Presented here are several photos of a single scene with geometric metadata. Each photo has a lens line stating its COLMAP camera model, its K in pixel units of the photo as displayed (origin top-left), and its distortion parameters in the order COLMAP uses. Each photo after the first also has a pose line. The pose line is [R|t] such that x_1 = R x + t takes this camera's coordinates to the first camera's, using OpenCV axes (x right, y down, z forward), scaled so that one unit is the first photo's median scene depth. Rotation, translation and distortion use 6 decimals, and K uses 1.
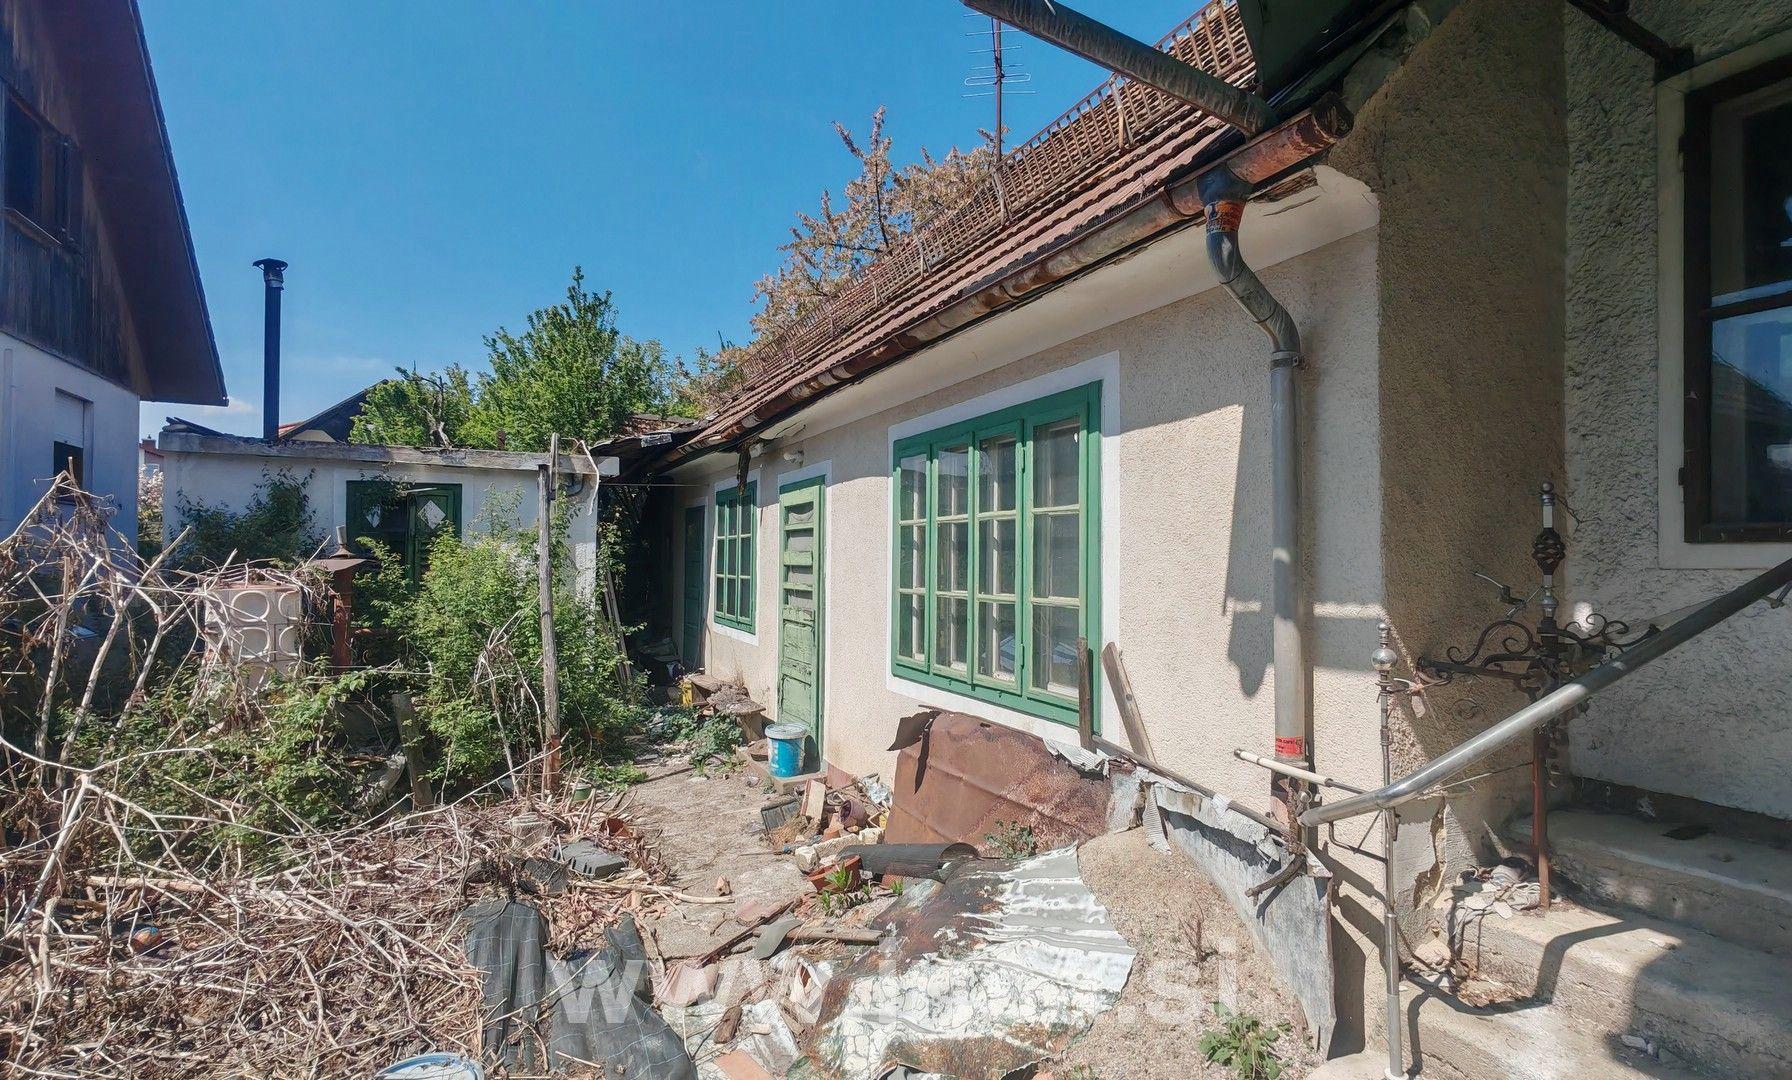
lens RADIAL K [[893.5, 0, 909.7], [0, 893.5, 552.8], [0, 0, 1]] dist [0.001398, 0.003774]
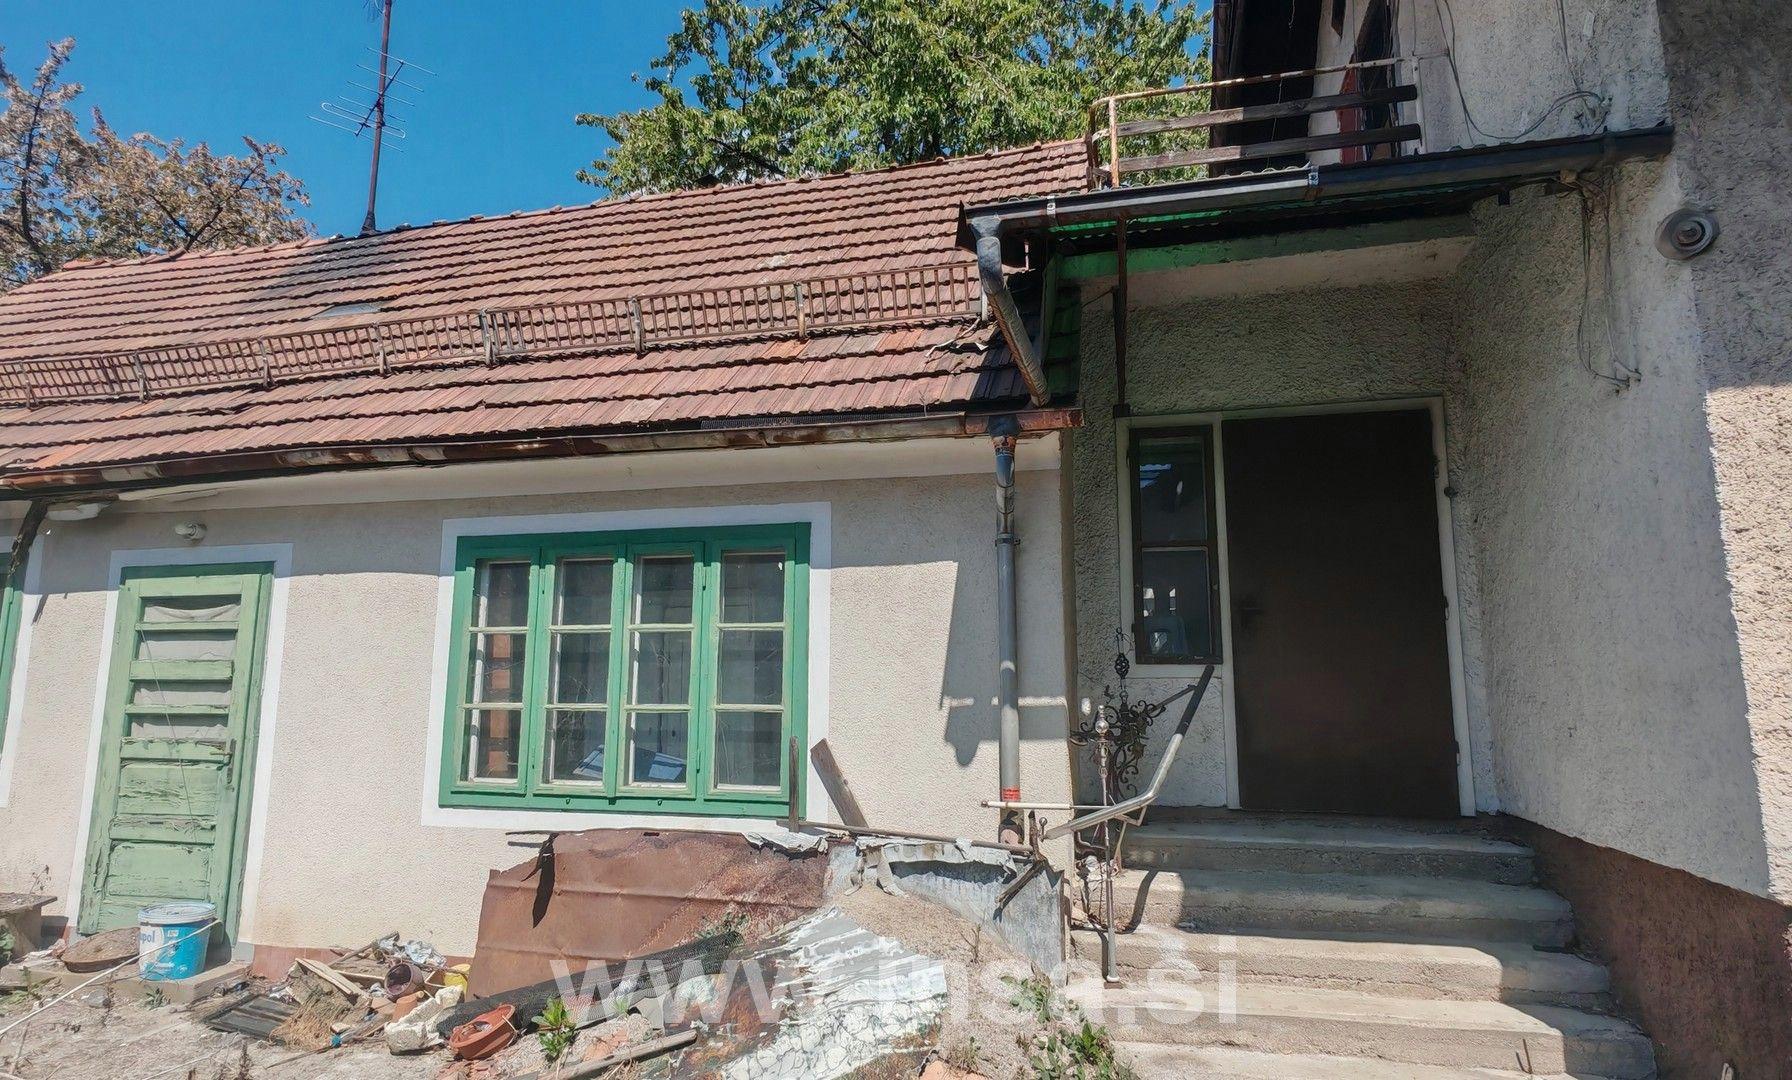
lens RADIAL K [[1018.5, 0, 883.9], [0, 1018.5, 555.9], [0, 0, 1]] dist [0.005110, 0.000358]
pose [[0.621622, 0.106726, 0.776013, -0.822137], [-0.008829, 0.991566, -0.129299, 0.032486], [-0.783268, 0.073523, 0.617322, 0.064655]]
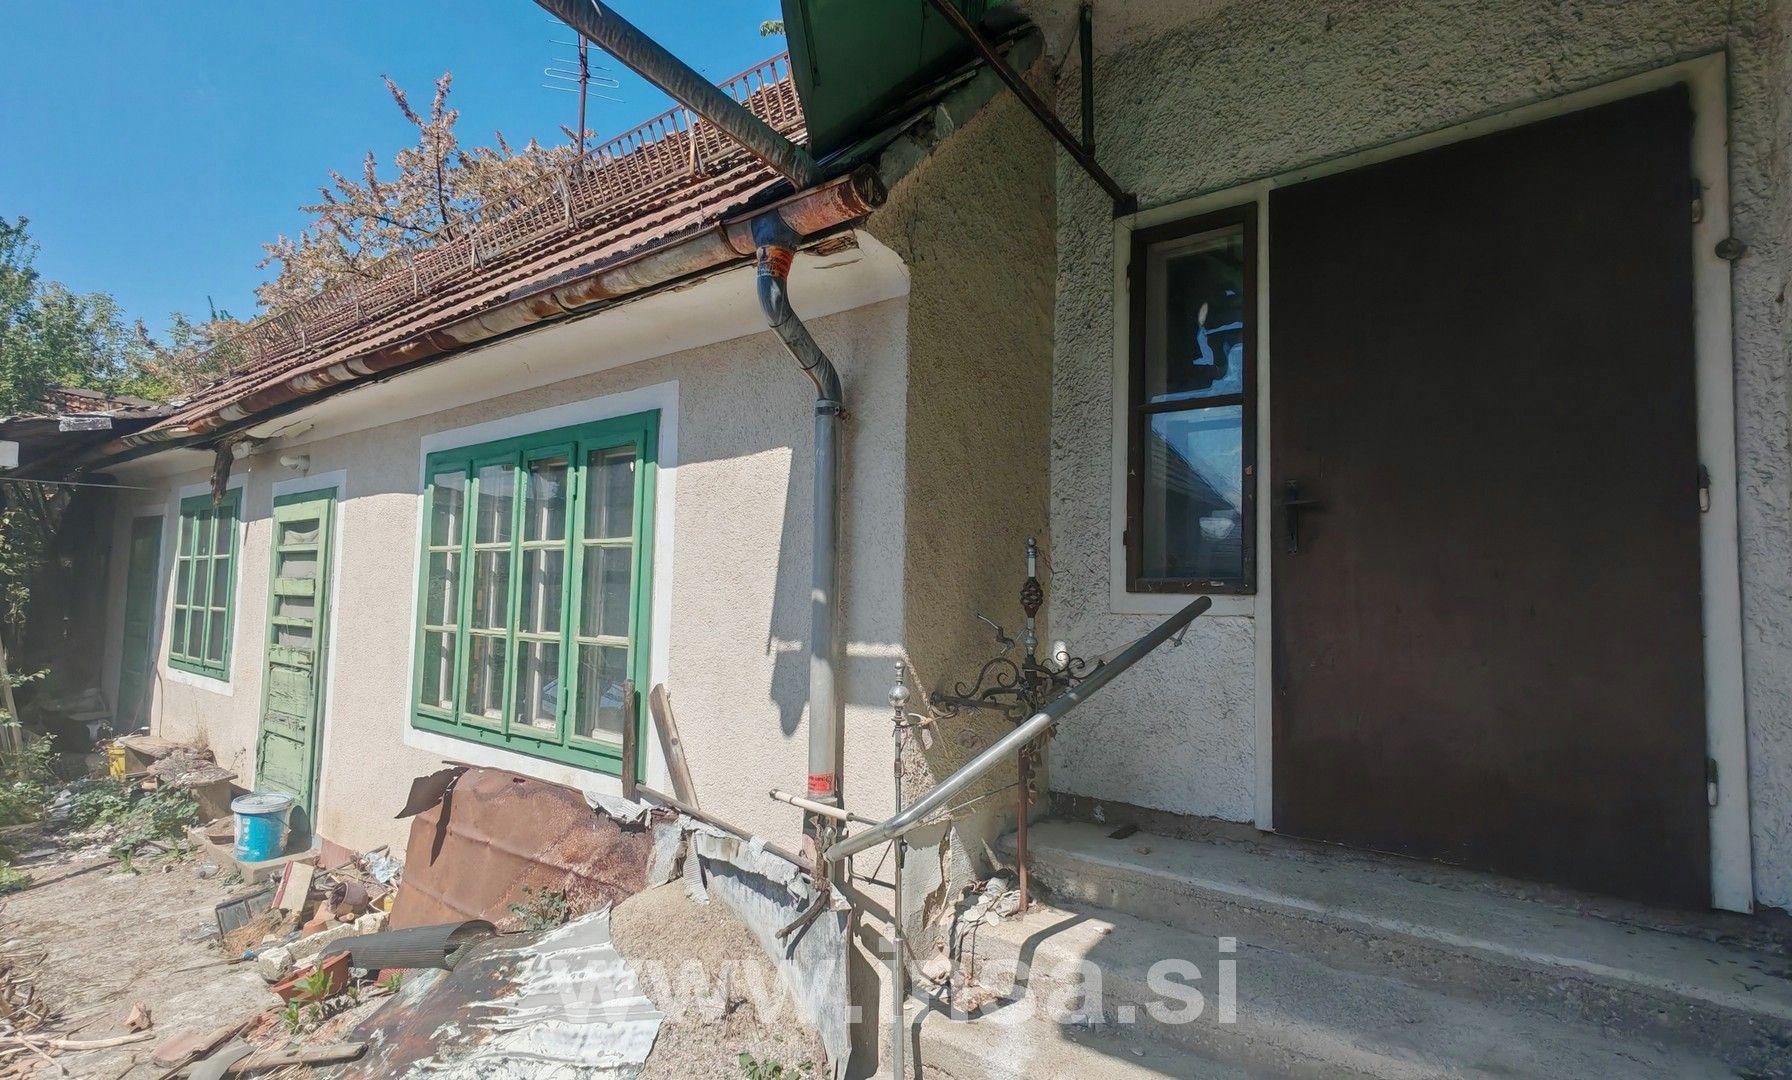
lens RADIAL K [[893.5, 0, 957.4], [0, 893.5, 553.6], [0, 0, 1]] dist [0.001398, 0.003774]
pose [[0.898385, 0.039503, 0.437429, 0.090856], [-0.023508, 0.998844, -0.041922, -0.005779], [-0.438579, 0.027378, 0.898275, 0.004687]]
